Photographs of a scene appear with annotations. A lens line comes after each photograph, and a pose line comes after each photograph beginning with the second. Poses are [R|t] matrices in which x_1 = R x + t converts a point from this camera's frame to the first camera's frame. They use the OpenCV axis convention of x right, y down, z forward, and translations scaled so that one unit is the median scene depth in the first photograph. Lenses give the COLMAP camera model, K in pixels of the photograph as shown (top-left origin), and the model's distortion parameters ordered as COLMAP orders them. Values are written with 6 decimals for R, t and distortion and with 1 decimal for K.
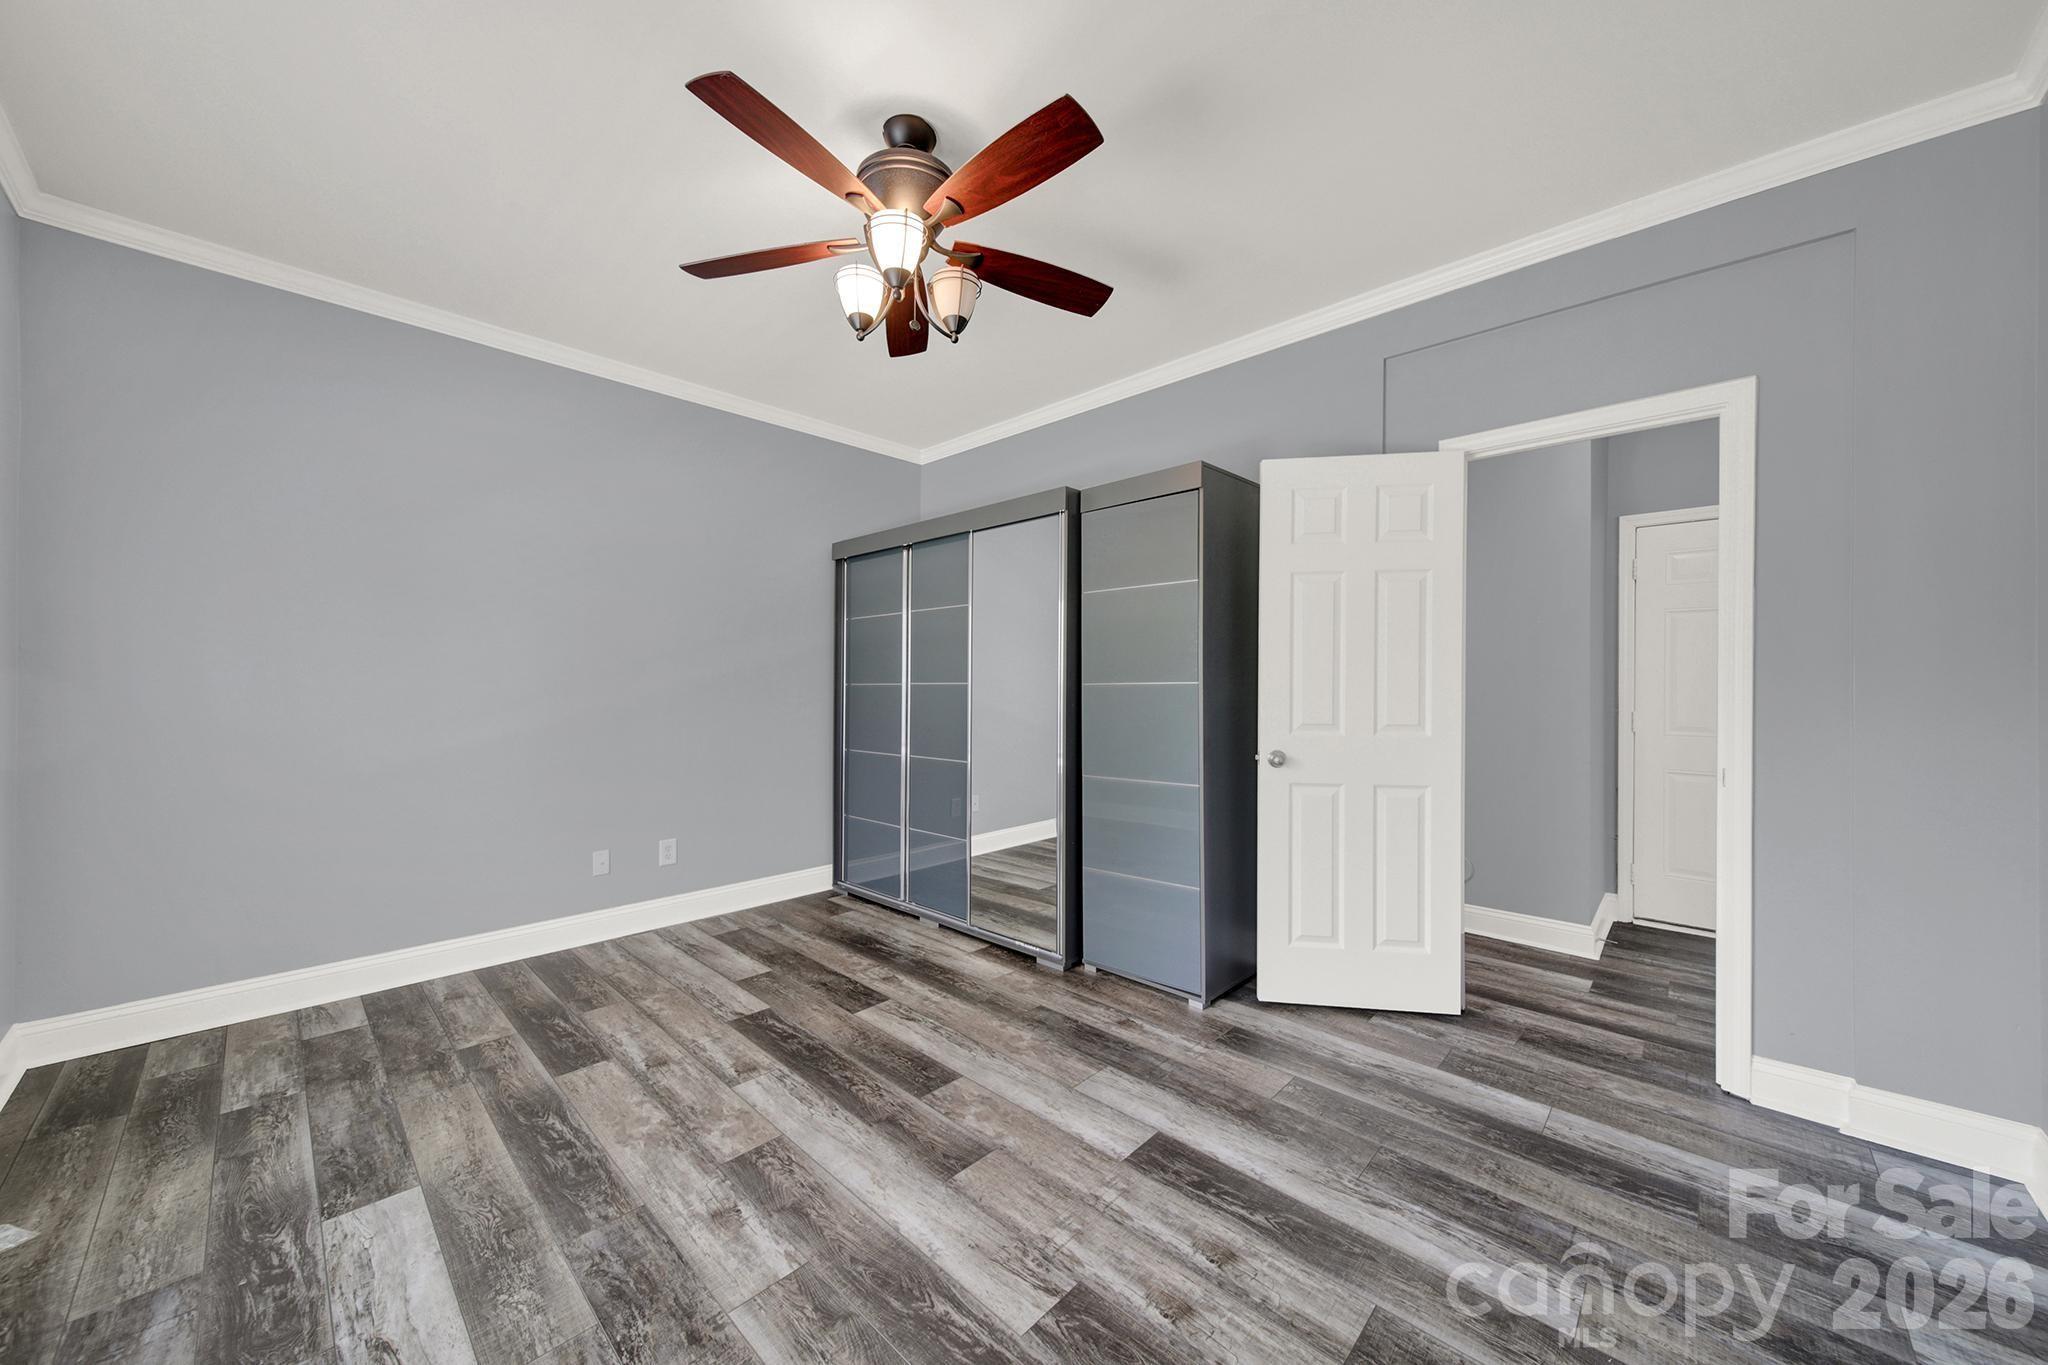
lens RADIAL K [[721.7, 0, 1014.4], [0, 721.7, 673.3], [0, 0, 1]] dist [-0.002815, -0.000557]
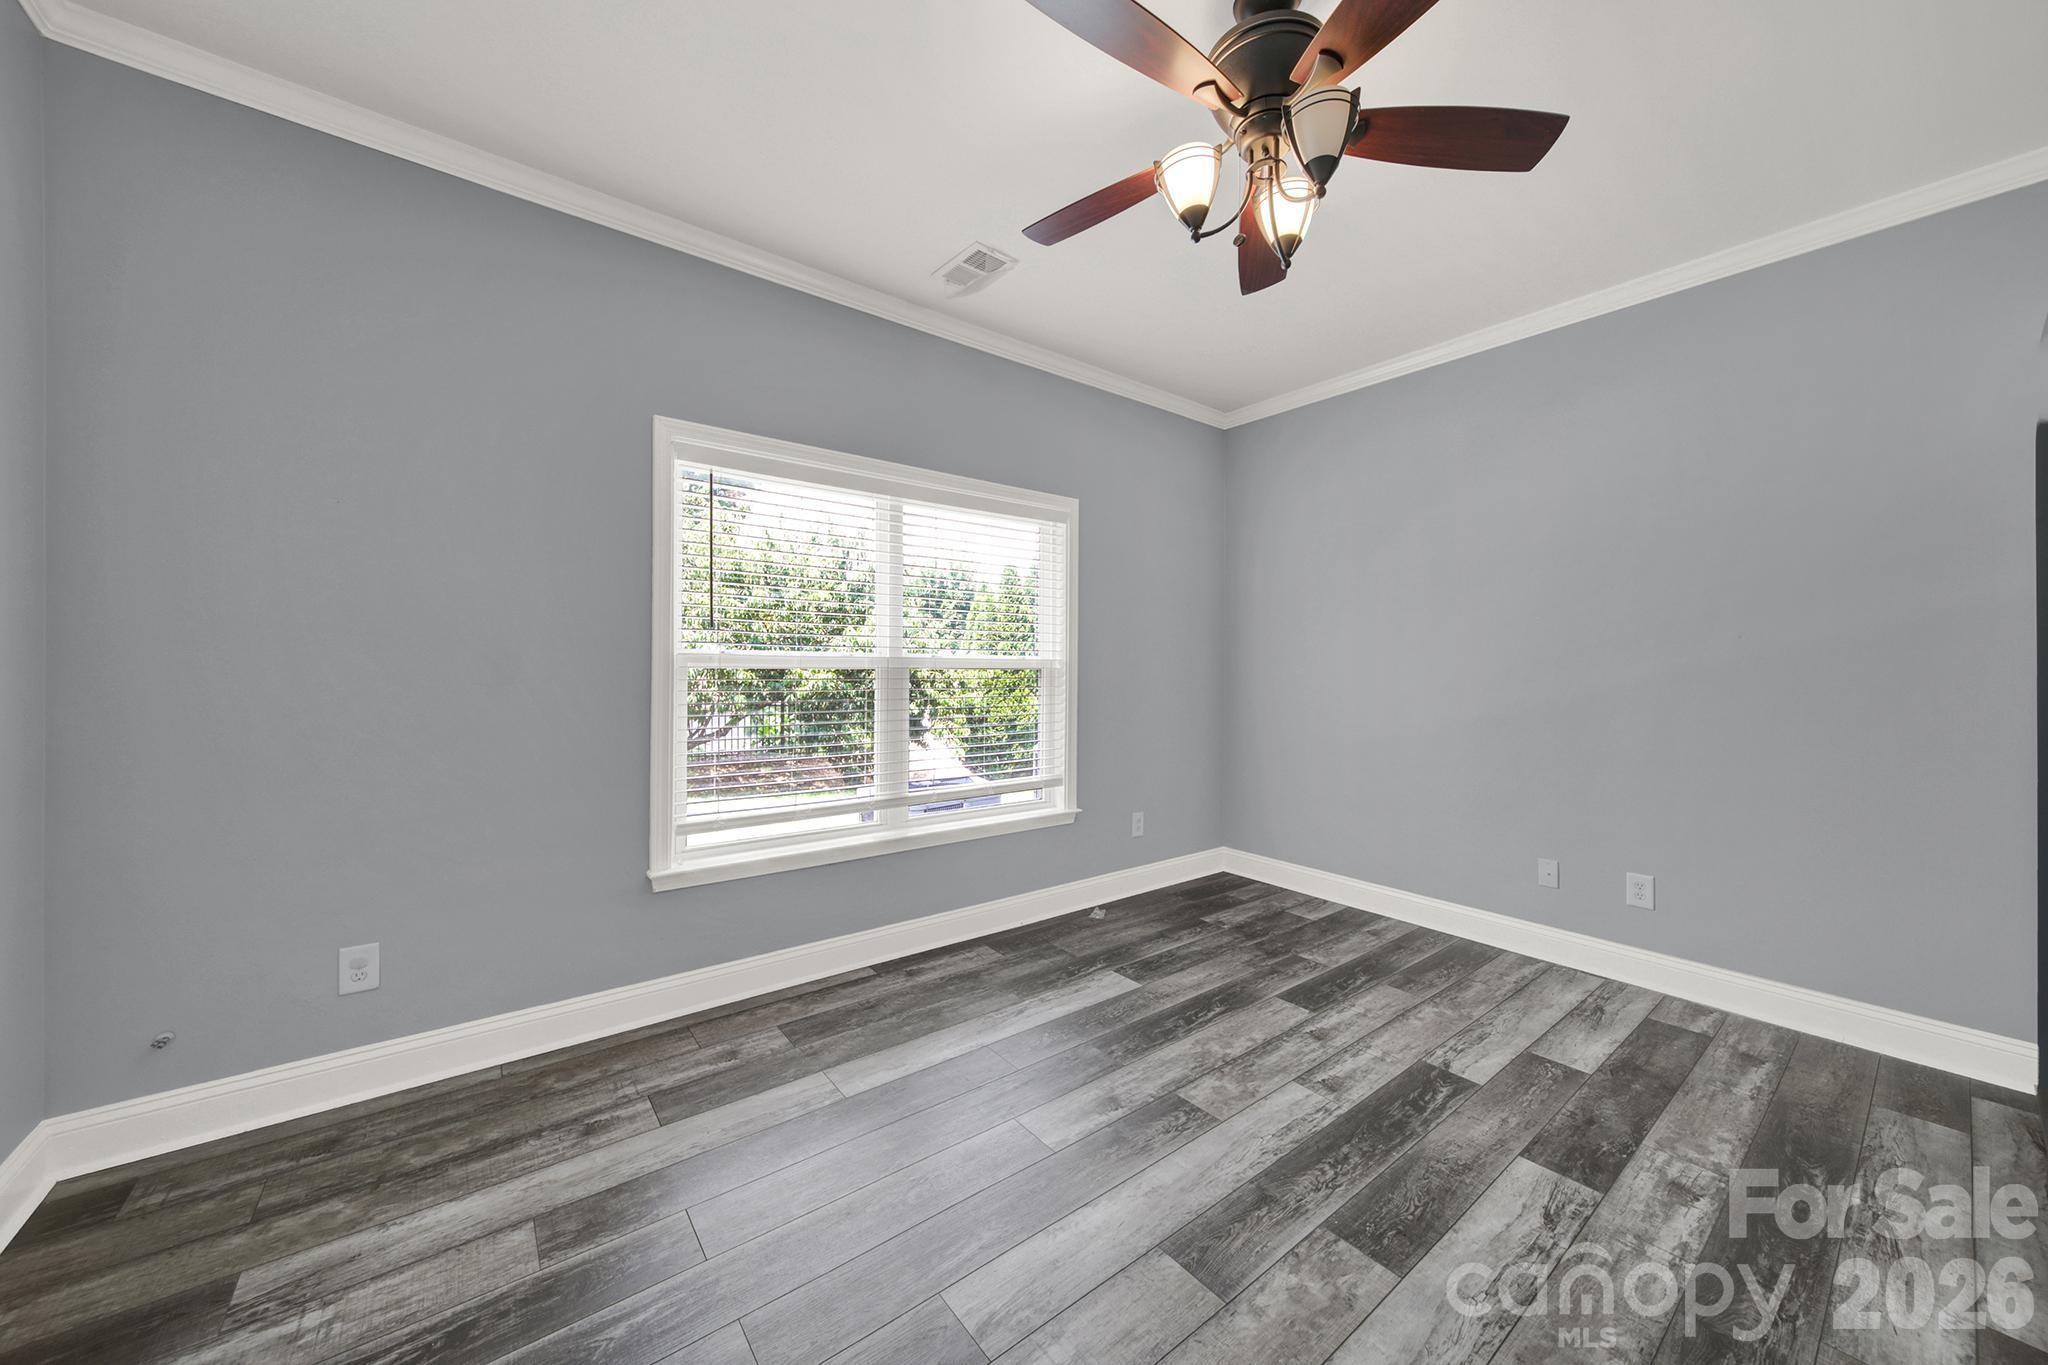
lens RADIAL K [[721.7, 0, 1014.4], [0, 721.7, 673.3], [0, 0, 1]] dist [-0.002815, -0.000557]
pose [[-0.147889, 0.004702, -0.988993, 0.548900], [0.008442, 0.999958, 0.003492, 0.017271], [0.988968, -0.007832, -0.147922, 0.689381]]
